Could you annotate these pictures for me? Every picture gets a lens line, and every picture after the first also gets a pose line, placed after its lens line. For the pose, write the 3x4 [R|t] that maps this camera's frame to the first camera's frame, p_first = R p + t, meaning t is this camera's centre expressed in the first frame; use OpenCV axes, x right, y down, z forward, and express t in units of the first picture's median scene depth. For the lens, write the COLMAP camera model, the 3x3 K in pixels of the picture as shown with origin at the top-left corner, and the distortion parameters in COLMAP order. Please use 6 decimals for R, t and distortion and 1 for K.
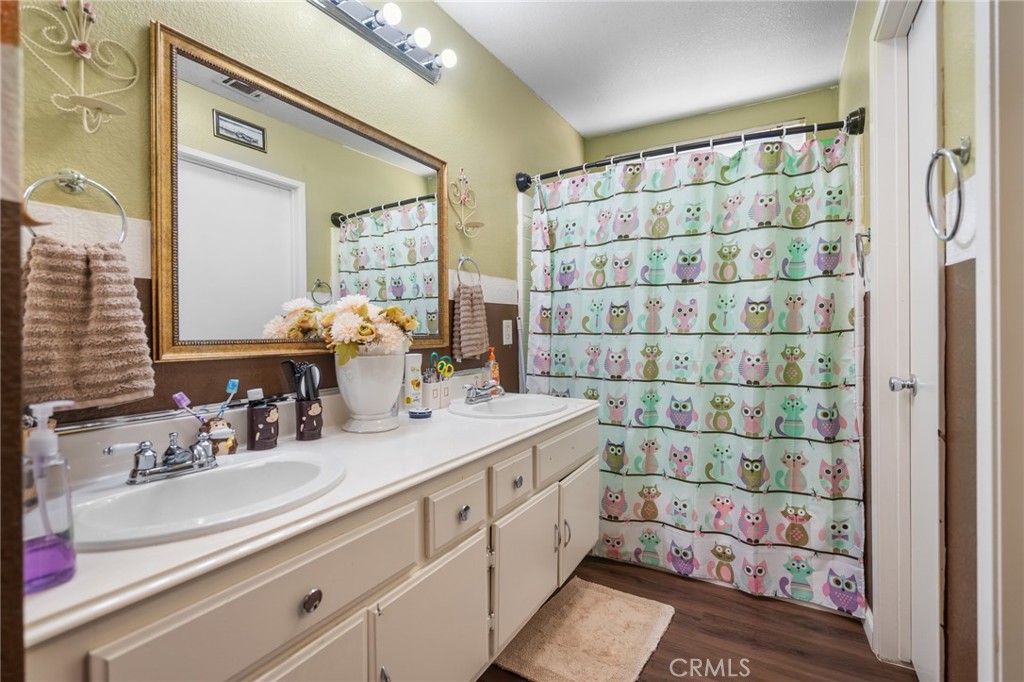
lens RADIAL K [[465.5, 0, 526.9], [0, 465.5, 331.3], [0, 0, 1]] dist [-0.000542, -0.000410]
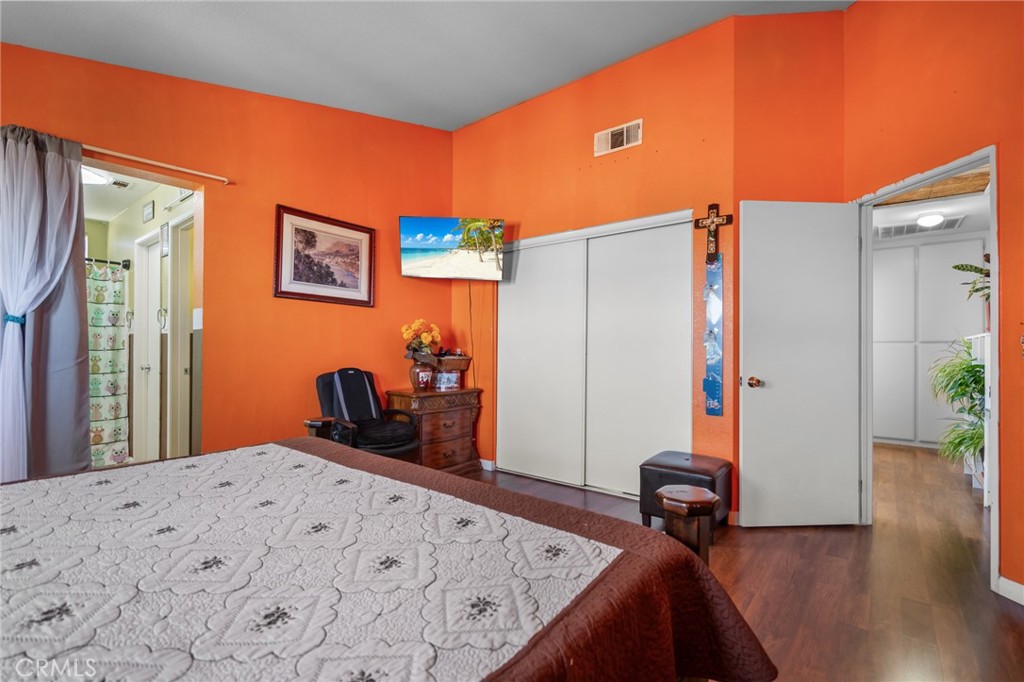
lens RADIAL K [[465.5, 0, 510.6], [0, 465.5, 348.5], [0, 0, 1]] dist [-0.000542, -0.000410]
pose [[0.176447, 0.011310, 0.984245, -1.324537], [-0.003843, 0.999934, -0.010801, 0.013142], [-0.984303, -0.001877, 0.176479, -1.407700]]
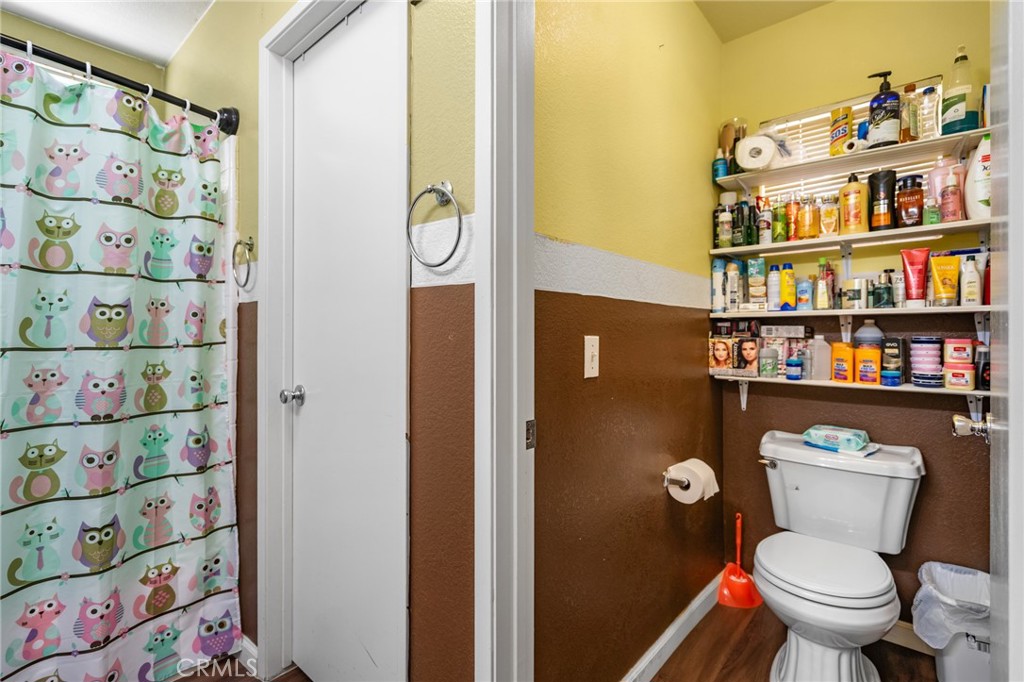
lens RADIAL K [[465.5, 0, 504.8], [0, 465.5, 333.2], [0, 0, 1]] dist [-0.000542, -0.000410]
pose [[0.219085, 0.014585, 0.975597, -0.076993], [0.003139, 0.999873, -0.015653, -0.005266], [-0.975701, 0.006492, 0.219011, 0.250342]]
